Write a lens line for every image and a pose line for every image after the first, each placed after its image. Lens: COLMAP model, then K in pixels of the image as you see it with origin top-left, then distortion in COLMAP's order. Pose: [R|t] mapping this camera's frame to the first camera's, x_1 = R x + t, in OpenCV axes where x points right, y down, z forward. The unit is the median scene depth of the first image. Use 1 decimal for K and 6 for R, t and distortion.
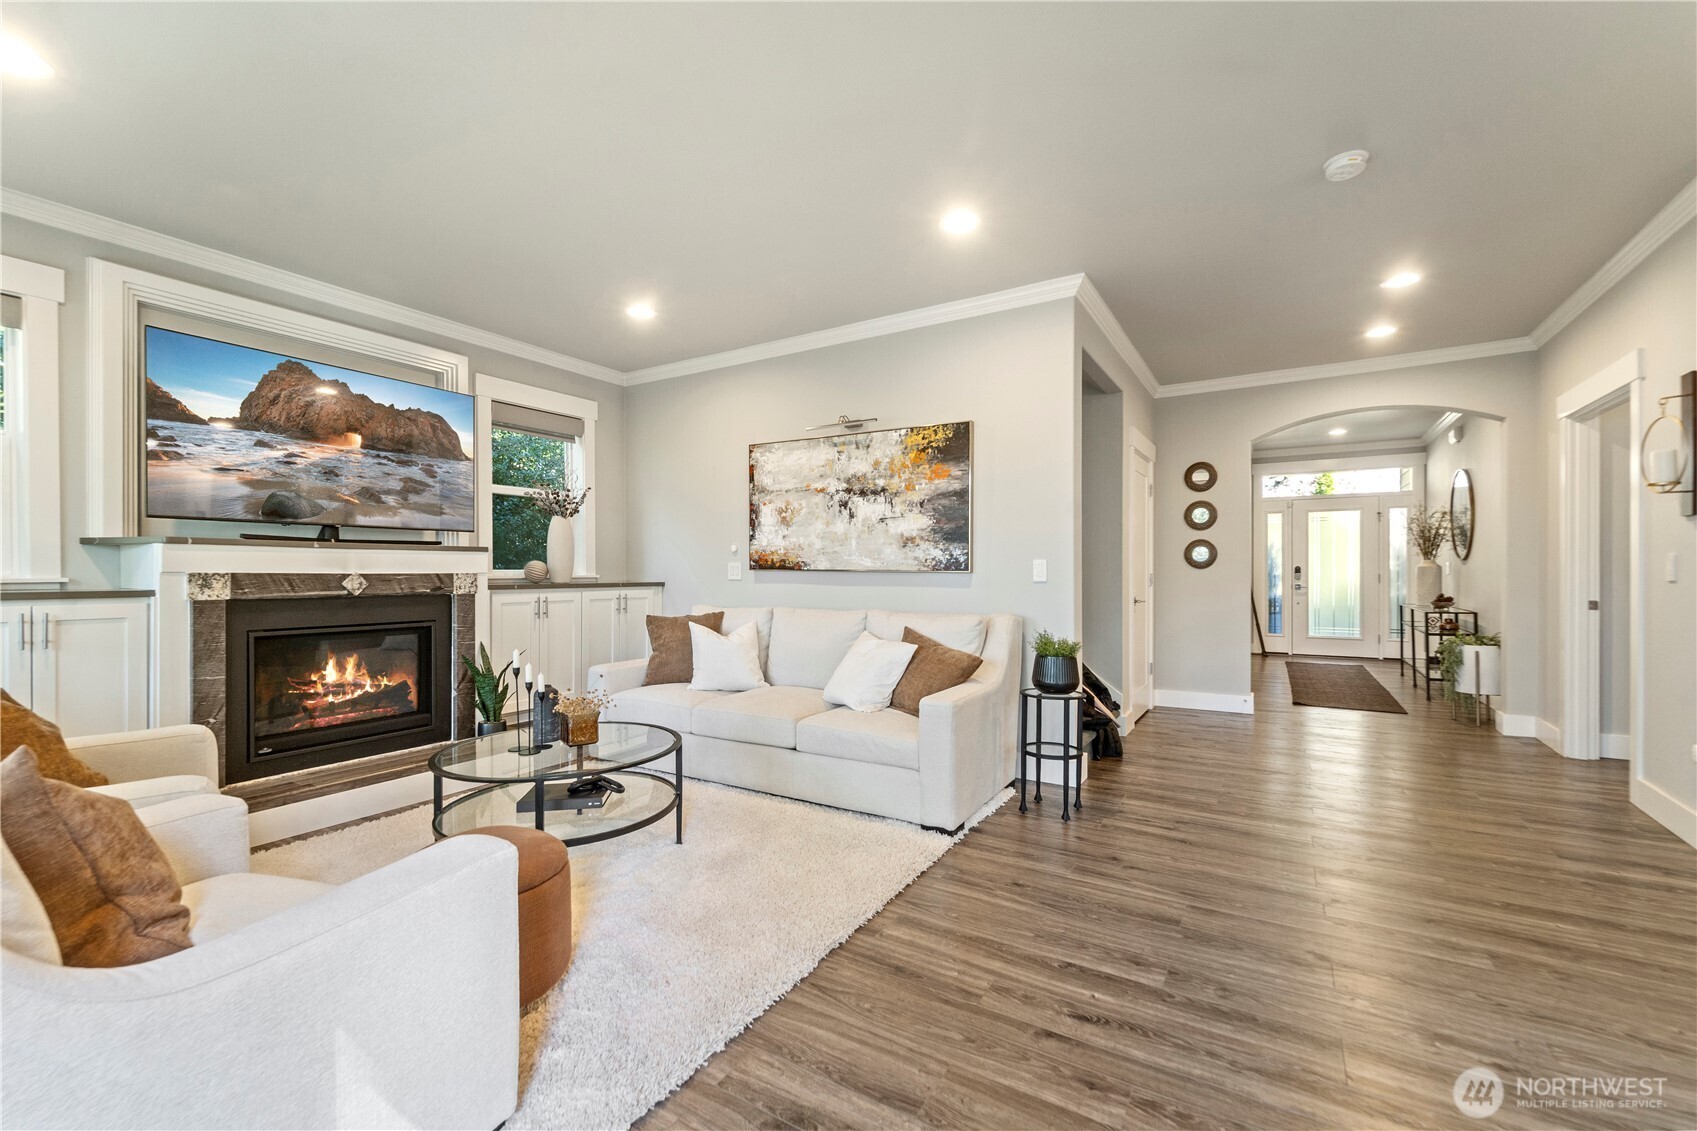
lens RADIAL K [[693.9, 0, 853.7], [0, 693.9, 574.1], [0, 0, 1]] dist [0.000321, 0.000199]
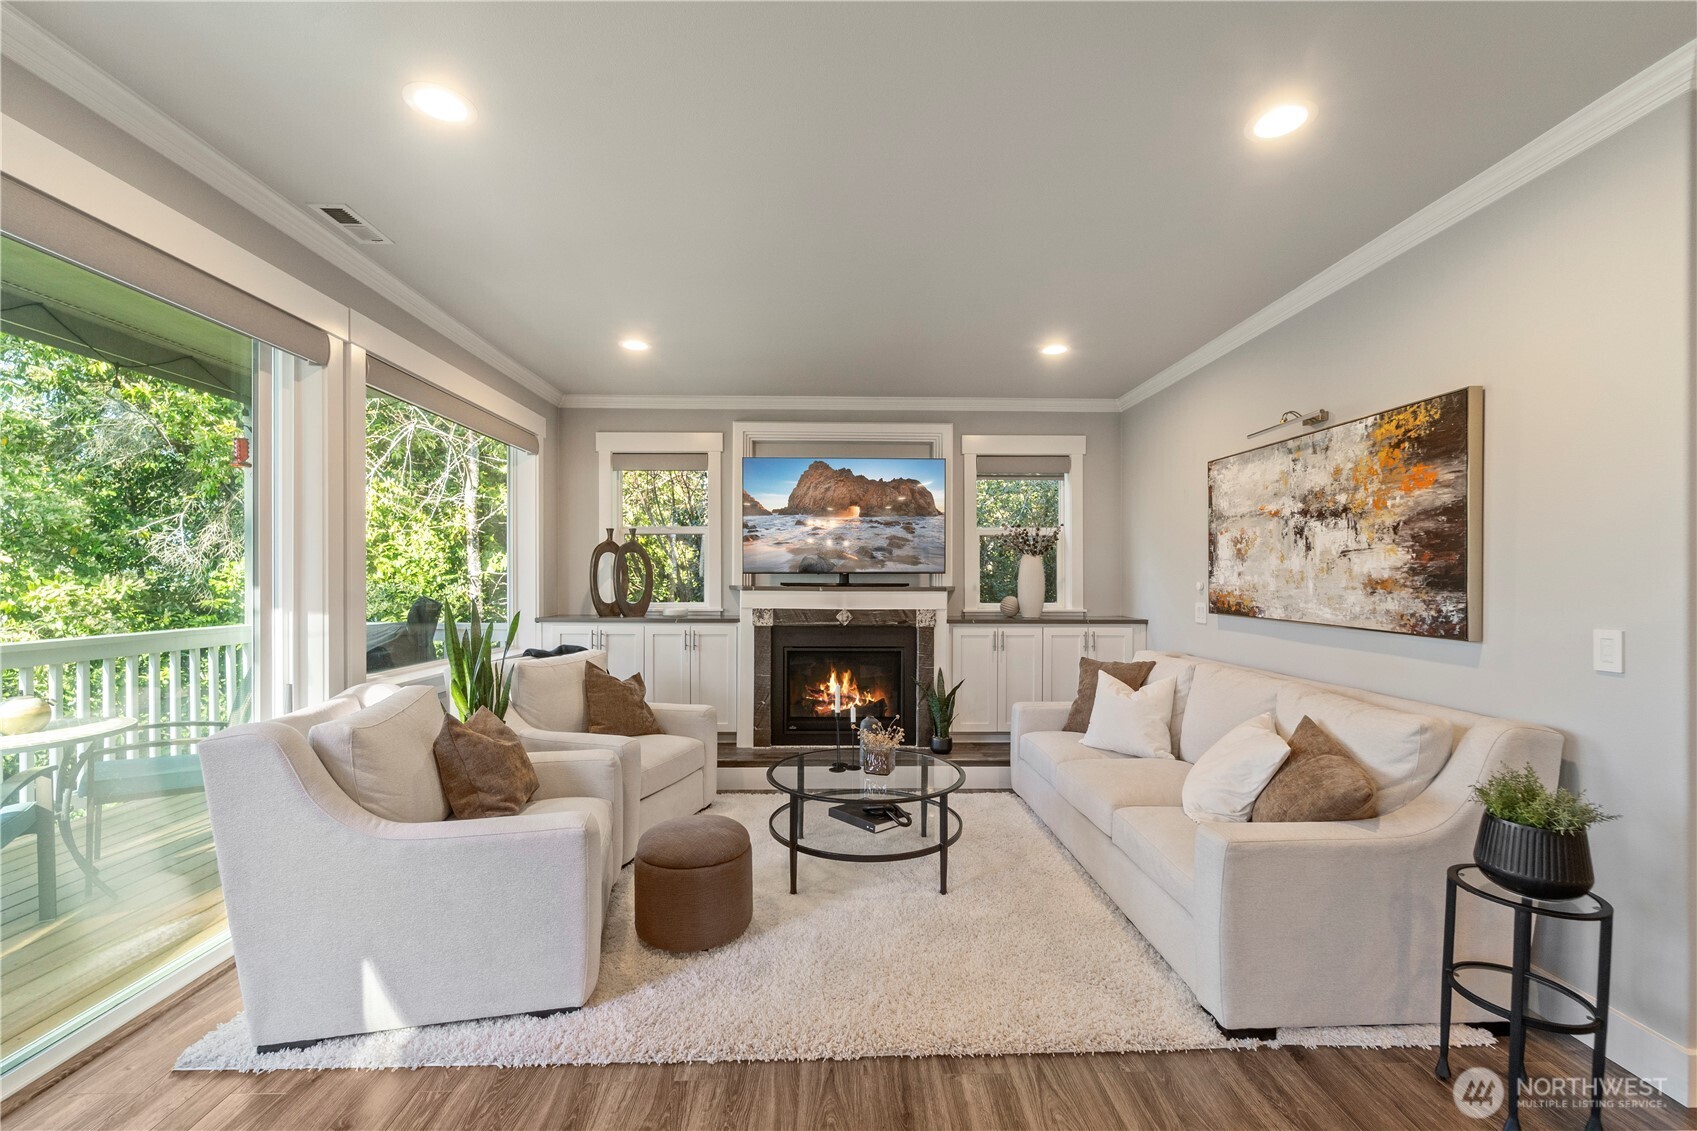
lens RADIAL K [[698.9, 0, 851.2], [0, 698.9, 579.1], [0, 0, 1]] dist [0.000040, 0.000012]
pose [[0.544835, 0.003980, -0.838534, 0.365510], [-0.007392, 0.999973, -0.000057, -0.050259], [0.838511, 0.006230, 0.544849, 0.220778]]
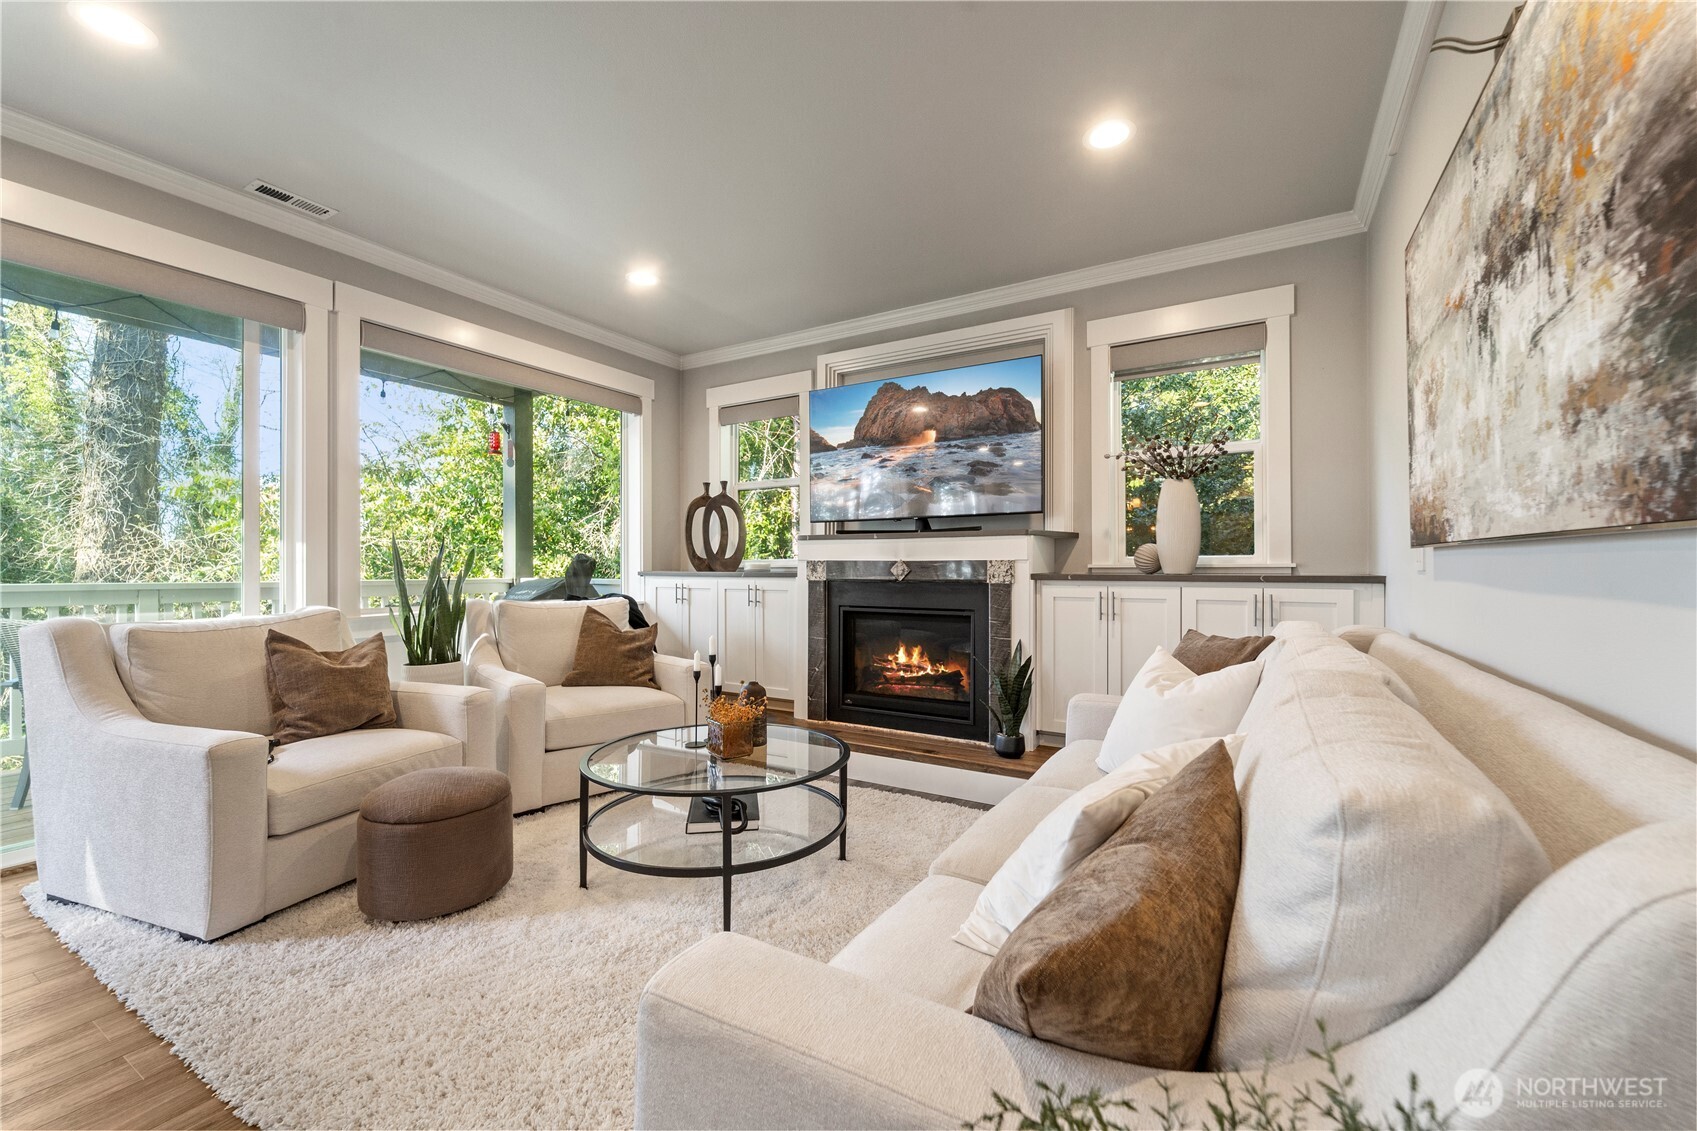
lens RADIAL K [[689.0, 0, 857.6], [0, 689.0, 566.0], [0, 0, 1]] dist [-0.002322, -0.000015]
pose [[0.014743, -0.001139, -0.999891, 0.301487], [-0.004723, 0.999988, -0.001208, 0.008211], [0.999880, 0.004741, 0.014737, 0.765961]]
